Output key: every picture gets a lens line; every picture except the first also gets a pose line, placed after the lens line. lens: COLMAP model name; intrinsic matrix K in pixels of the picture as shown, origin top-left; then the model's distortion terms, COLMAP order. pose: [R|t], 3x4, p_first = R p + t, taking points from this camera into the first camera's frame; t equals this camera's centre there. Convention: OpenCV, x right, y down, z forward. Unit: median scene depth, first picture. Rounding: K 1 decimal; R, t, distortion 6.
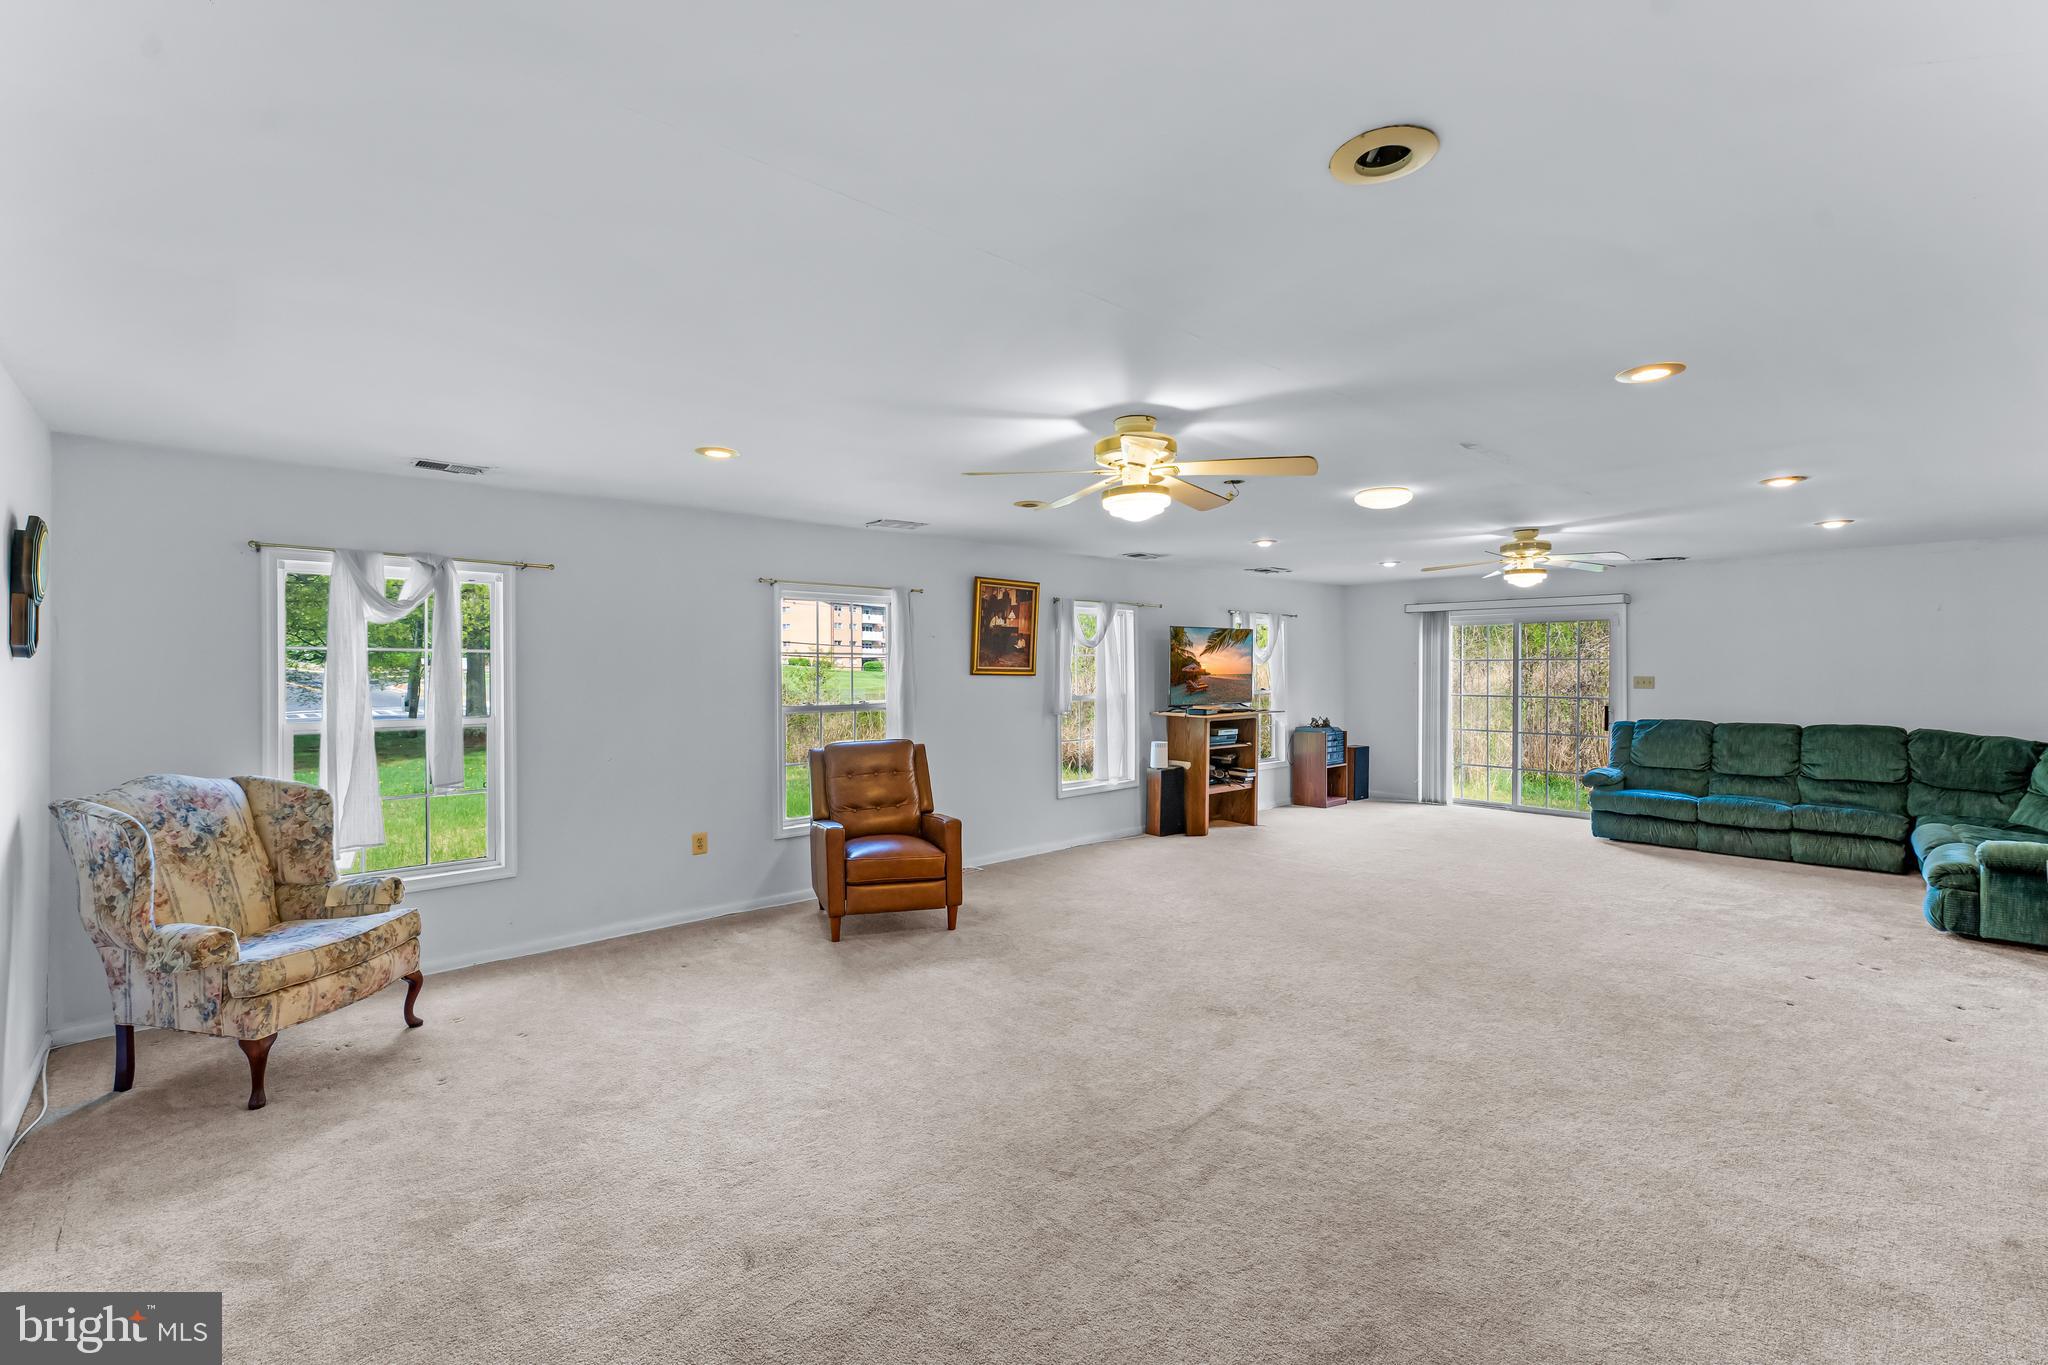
lens RADIAL K [[883.9, 0, 1025.5], [0, 883.9, 682.1], [0, 0, 1]] dist [0.000921, -0.002186]
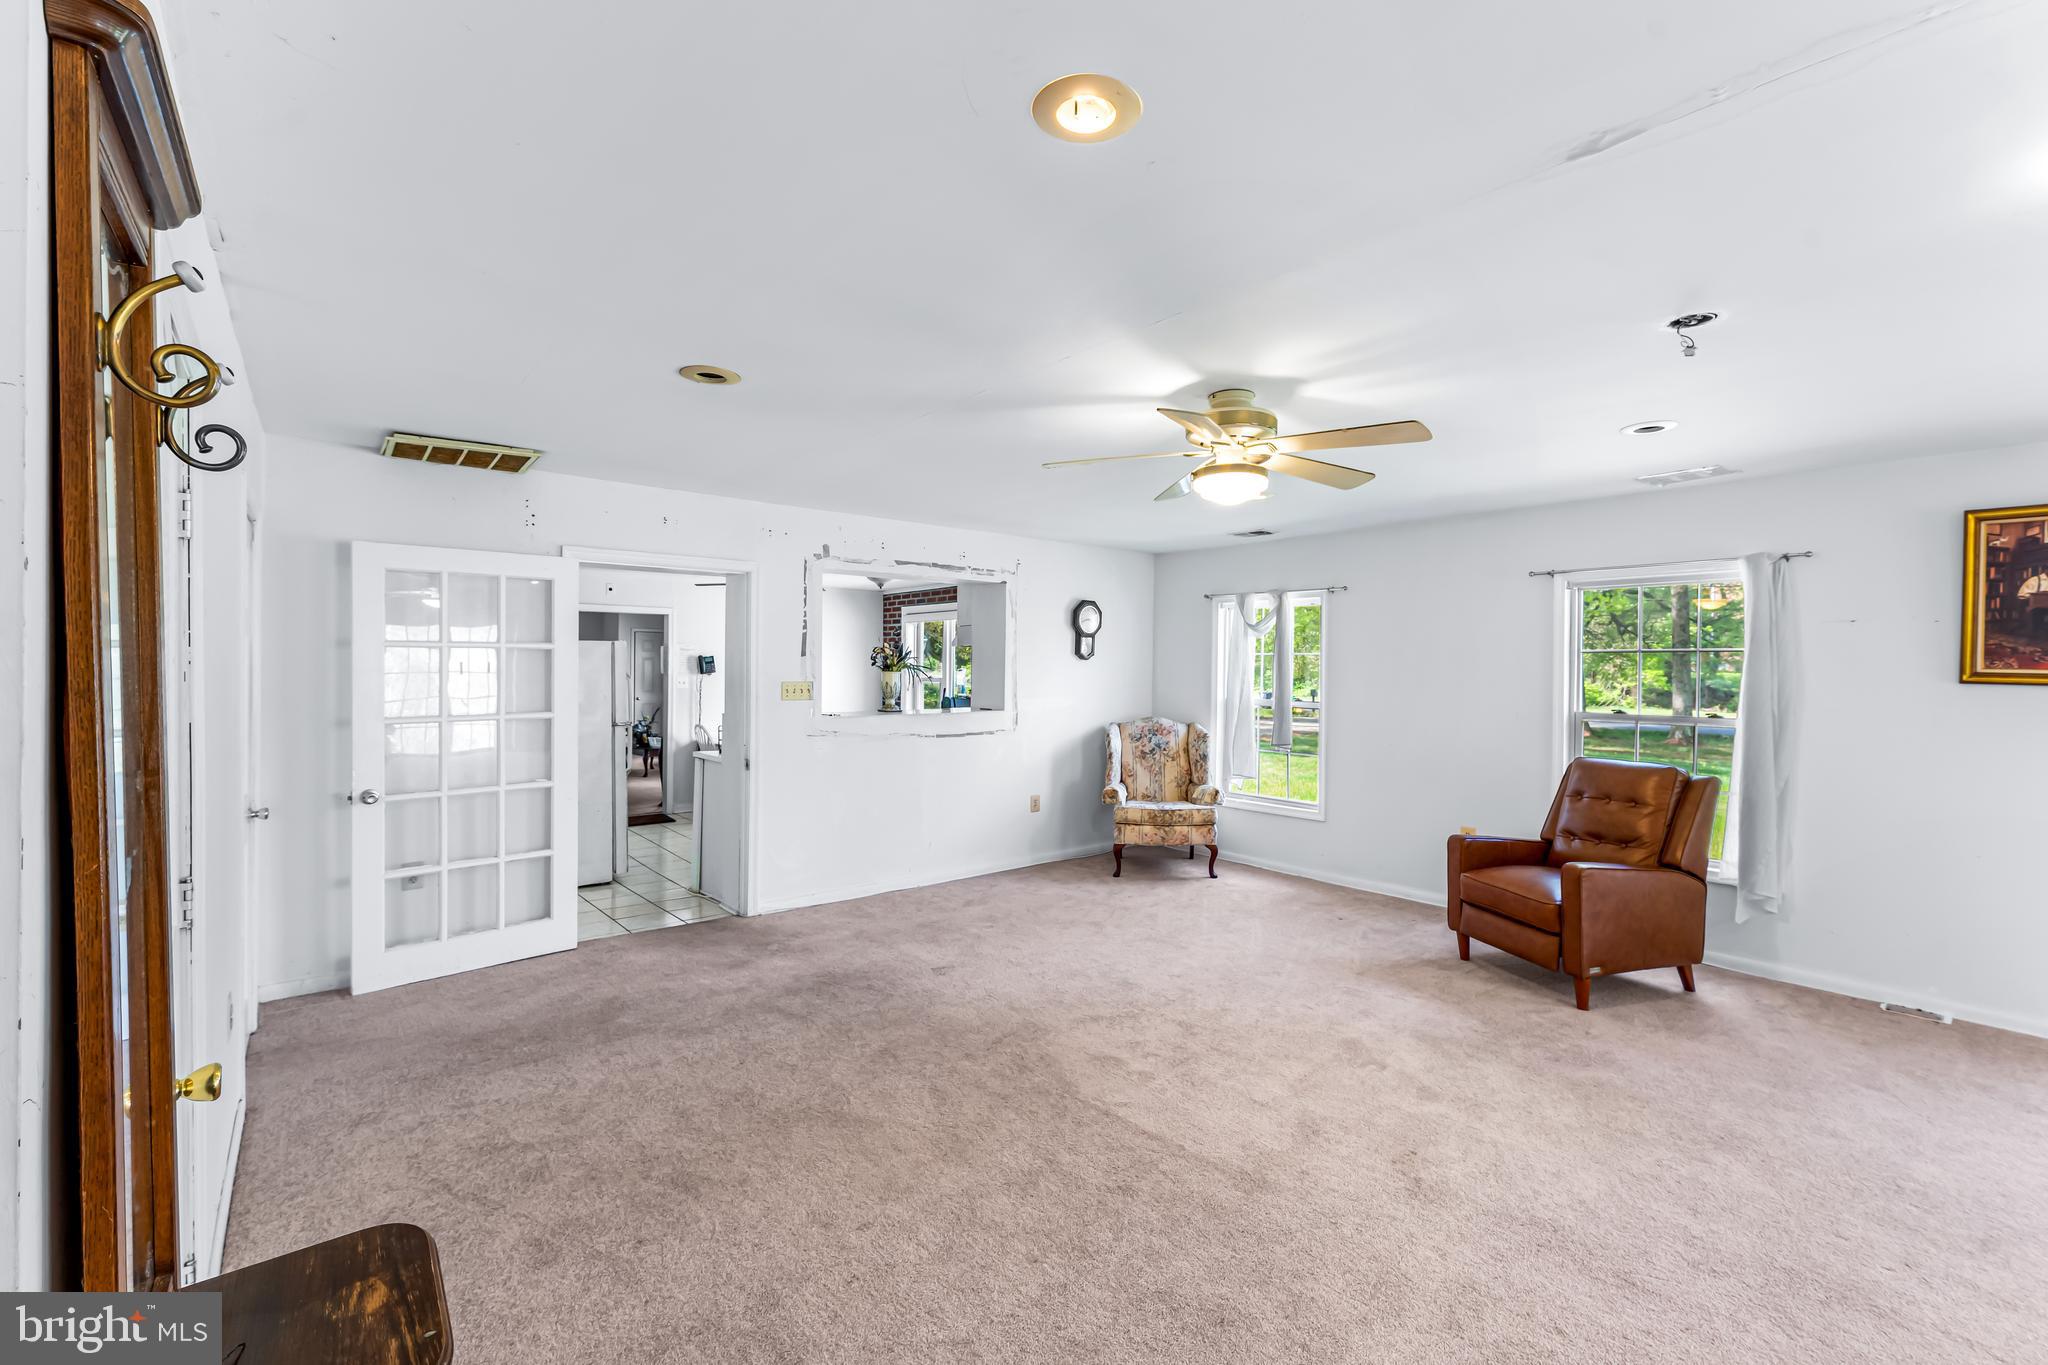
lens RADIAL K [[883.9, 0, 1029.4], [0, 883.9, 661.1], [0, 0, 1]] dist [0.000921, -0.002186]
pose [[-0.046349, 0.007326, -0.998898, 0.773296], [-0.016698, 0.999828, 0.008108, -0.024235], [0.998786, 0.017056, -0.046218, 0.600310]]
